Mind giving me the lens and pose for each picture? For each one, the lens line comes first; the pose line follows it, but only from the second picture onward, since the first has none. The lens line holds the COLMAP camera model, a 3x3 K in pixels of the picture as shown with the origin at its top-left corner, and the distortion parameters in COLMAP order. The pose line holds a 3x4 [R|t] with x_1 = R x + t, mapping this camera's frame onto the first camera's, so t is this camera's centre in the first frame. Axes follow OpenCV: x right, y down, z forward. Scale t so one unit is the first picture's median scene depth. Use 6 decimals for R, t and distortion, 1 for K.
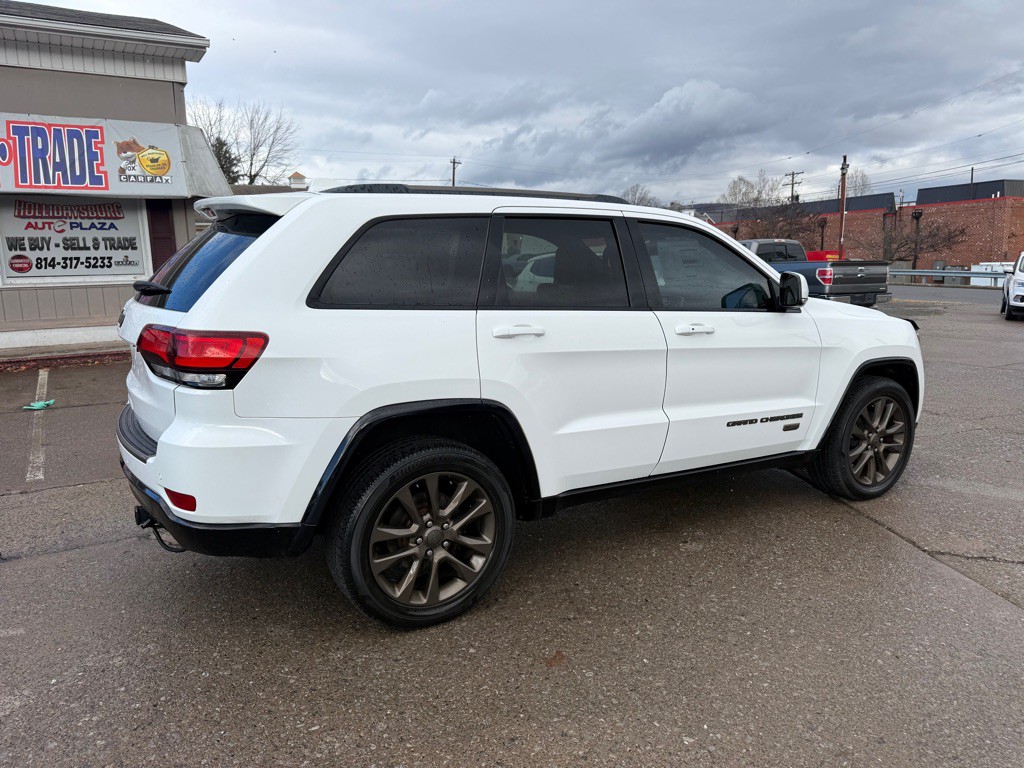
lens RADIAL K [[727.9, 0, 512.0], [0, 727.9, 384.0], [0, 0, 1]] dist [0.006997, -0.005866]
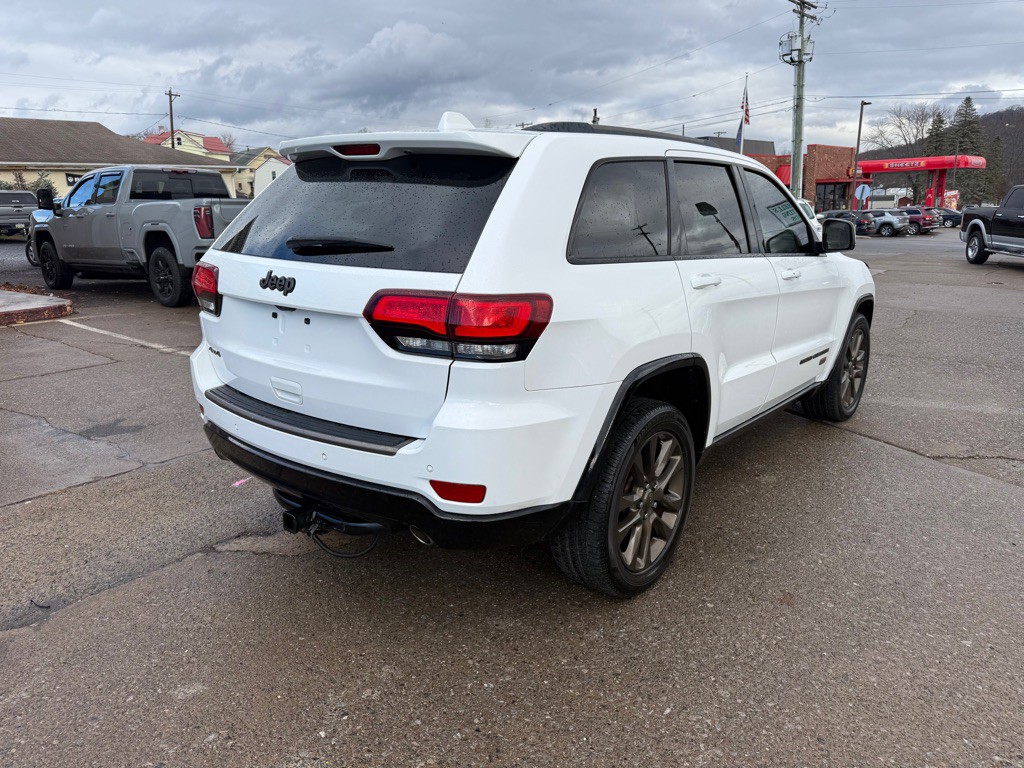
lens RADIAL K [[728.2, 0, 513.1], [0, 728.2, 375.5], [0, 0, 1]] dist [0.006979, -0.004447]
pose [[0.938059, -0.078435, 0.337481, -0.477665], [0.058737, 0.995941, 0.068204, -0.023914], [-0.341460, -0.044156, 0.938858, 0.128589]]
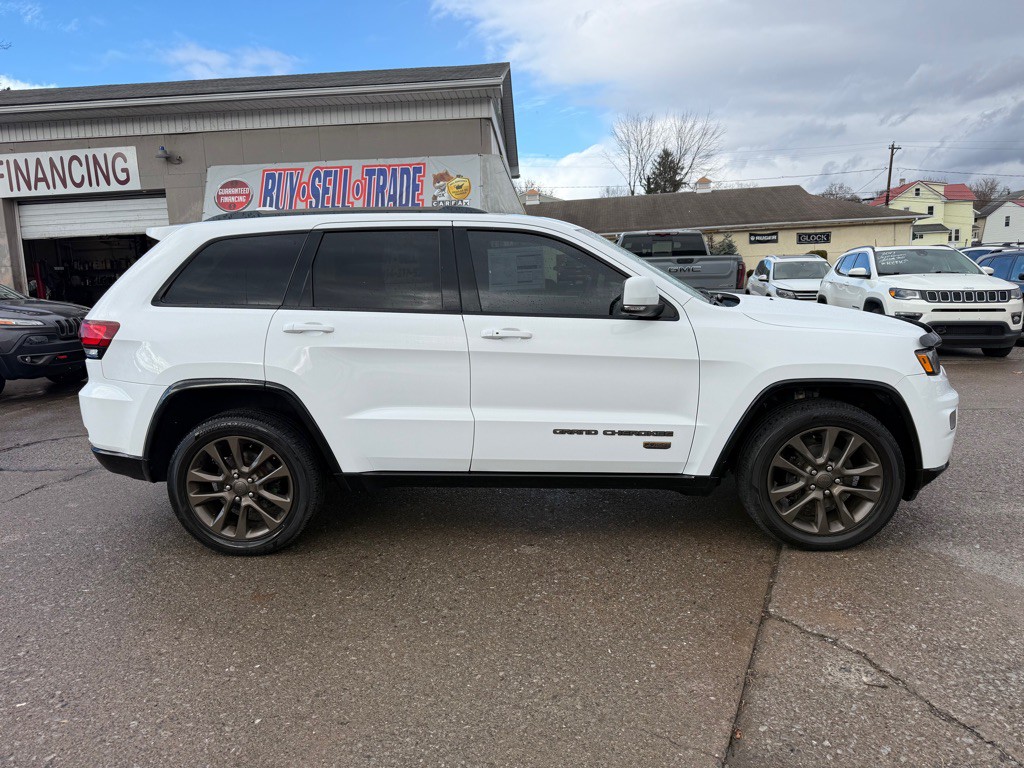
lens RADIAL K [[722.0, 0, 512.0], [0, 722.0, 384.0], [0, 0, 1]] dist [0.040354, -0.045043]
pose [[0.829318, 0.071520, -0.554181, 0.796291], [-0.073431, 0.997123, 0.018796, -0.023254], [0.553931, 0.025107, 0.832184, 0.155241]]
